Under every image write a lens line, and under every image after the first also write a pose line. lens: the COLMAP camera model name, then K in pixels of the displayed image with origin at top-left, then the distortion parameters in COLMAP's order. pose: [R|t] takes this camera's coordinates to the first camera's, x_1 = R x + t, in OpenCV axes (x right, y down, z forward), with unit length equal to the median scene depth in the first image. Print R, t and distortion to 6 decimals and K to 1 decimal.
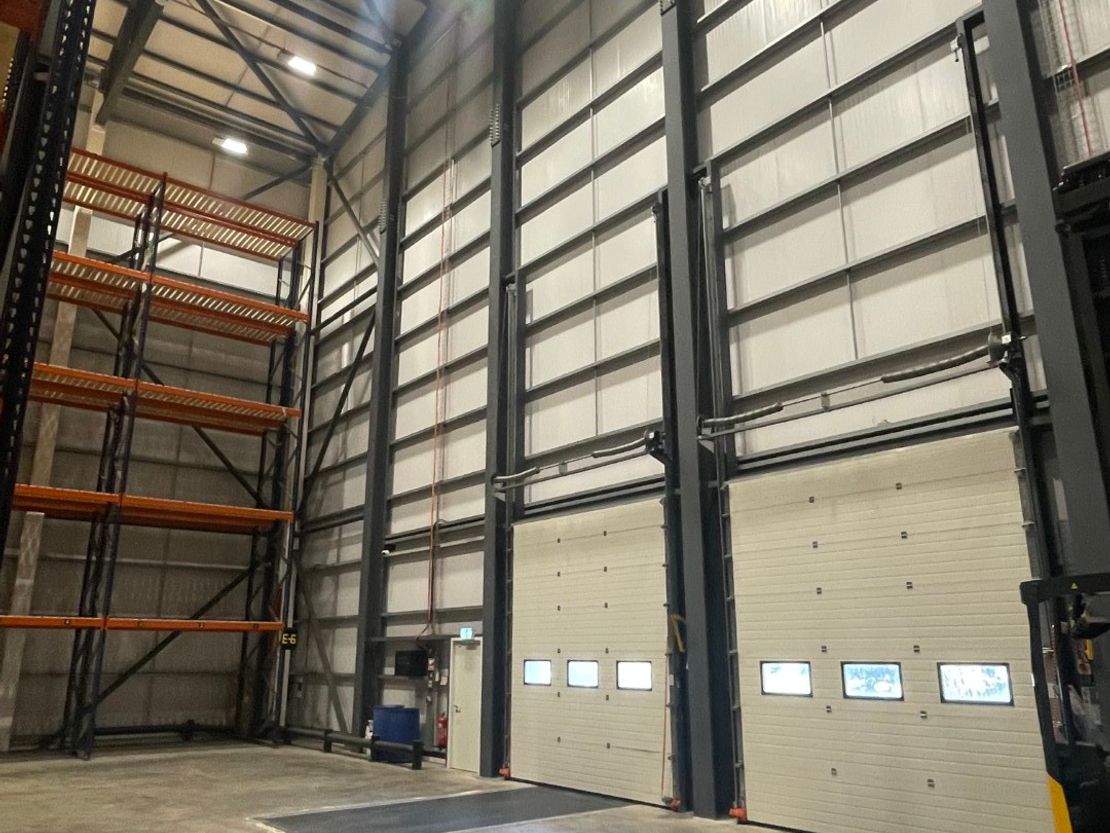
lens RADIAL K [[862.2, 0, 555.0], [0, 862.2, 416.5], [0, 0, 1]] dist [-0.000730, -0.000023]
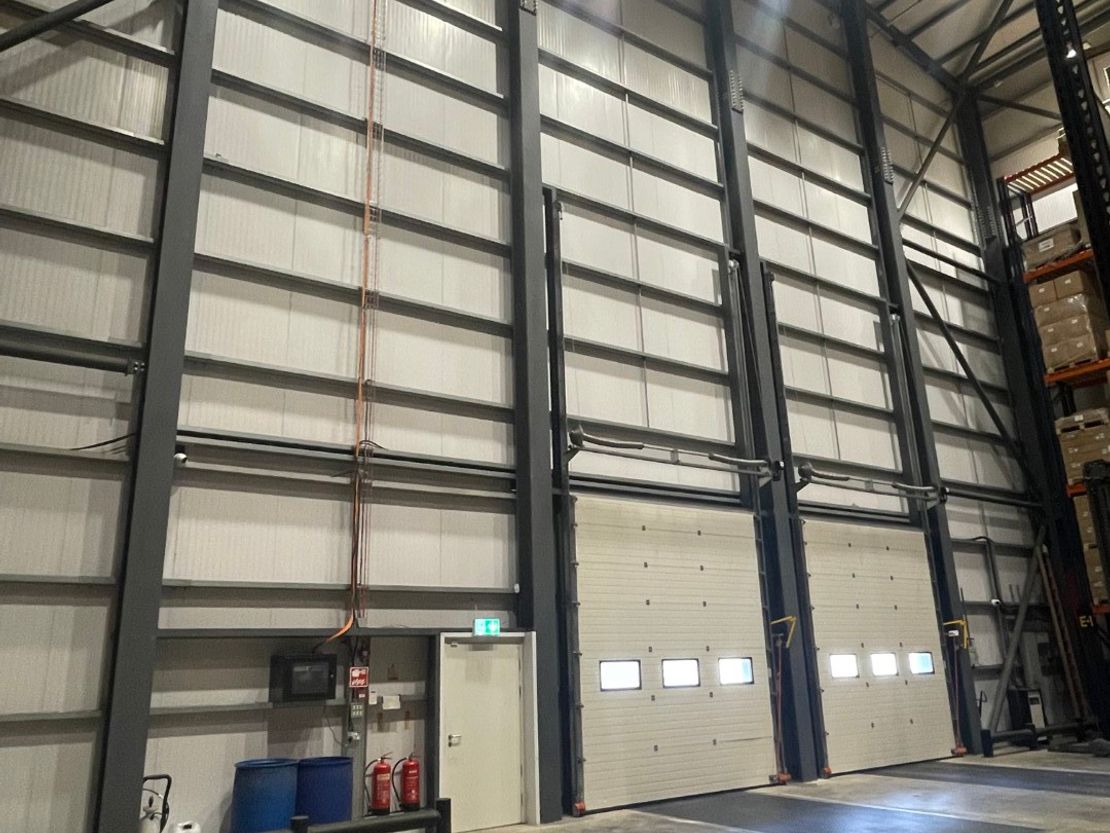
lens RADIAL K [[769.1, 0, 554.0], [0, 769.1, 454.8], [0, 0, 1]] dist [0.001388, 0.000370]
pose [[0.116495, 0.248044, 0.961719, -0.794984], [-0.243098, 0.945979, -0.214538, 0.264861], [-0.962981, -0.208799, 0.170501, 0.960970]]
